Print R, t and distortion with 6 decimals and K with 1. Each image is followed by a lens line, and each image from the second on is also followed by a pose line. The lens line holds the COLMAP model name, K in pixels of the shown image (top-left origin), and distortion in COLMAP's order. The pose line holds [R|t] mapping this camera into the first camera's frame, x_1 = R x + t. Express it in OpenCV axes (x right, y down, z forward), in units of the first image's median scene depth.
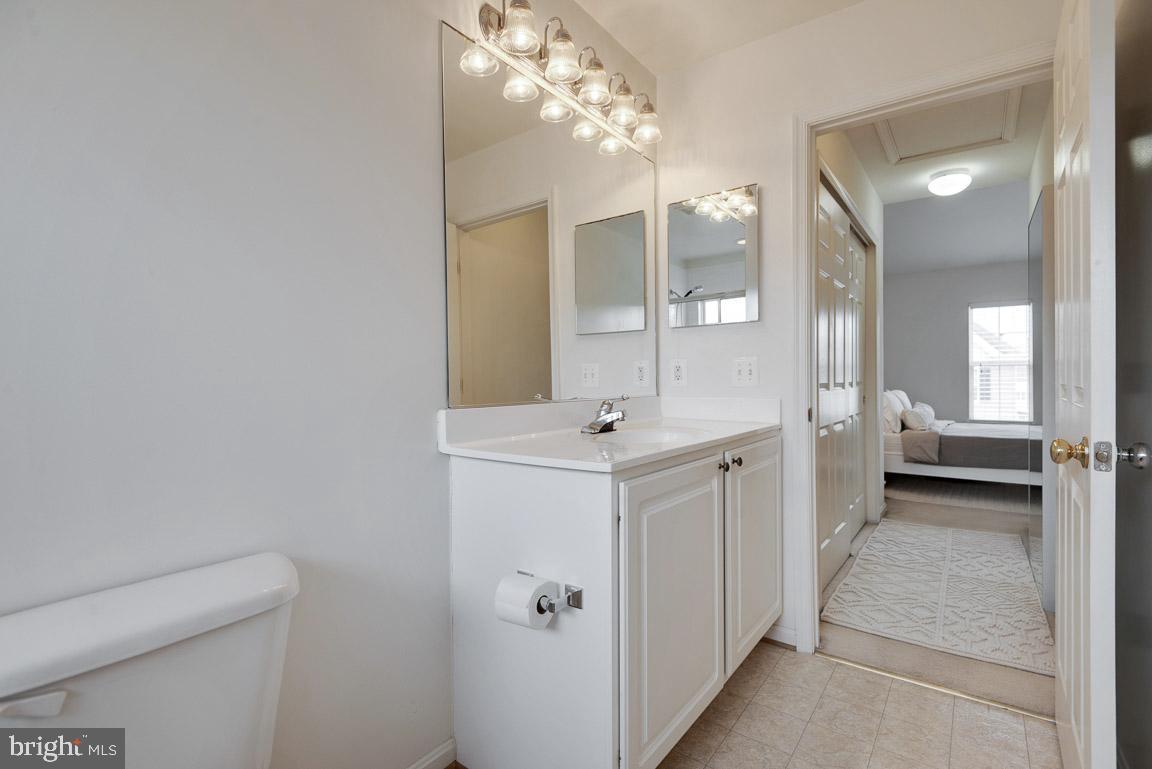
lens RADIAL K [[524.6, 0, 576.0], [0, 524.6, 384.5], [0, 0, 1]] dist [0.028346, -0.024322]
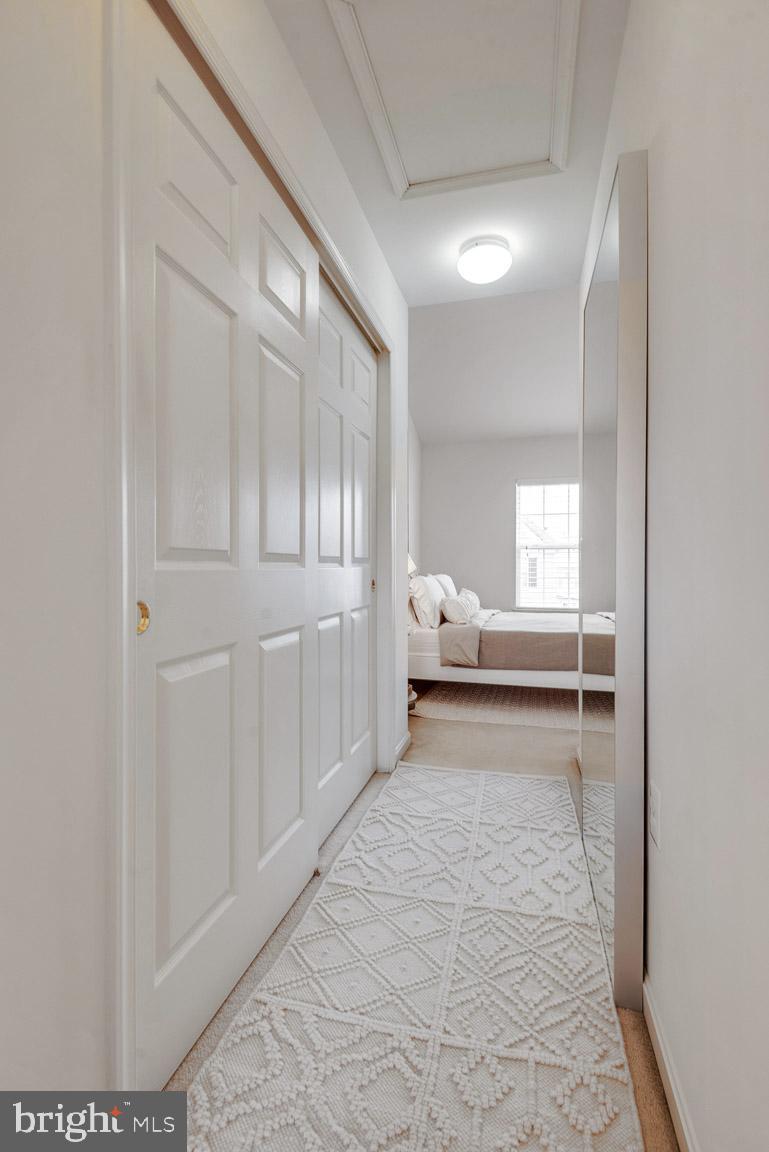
lens RADIAL K [[540.4, 0, 359.2], [0, 540.4, 572.8], [0, 0, 1]] dist [0.028993, -0.025744]
pose [[0.940386, 0.002309, 0.340102, 0.290240], [-0.003394, 0.999991, 0.002597, 0.010316], [-0.340092, -0.003596, 0.940385, 0.361464]]
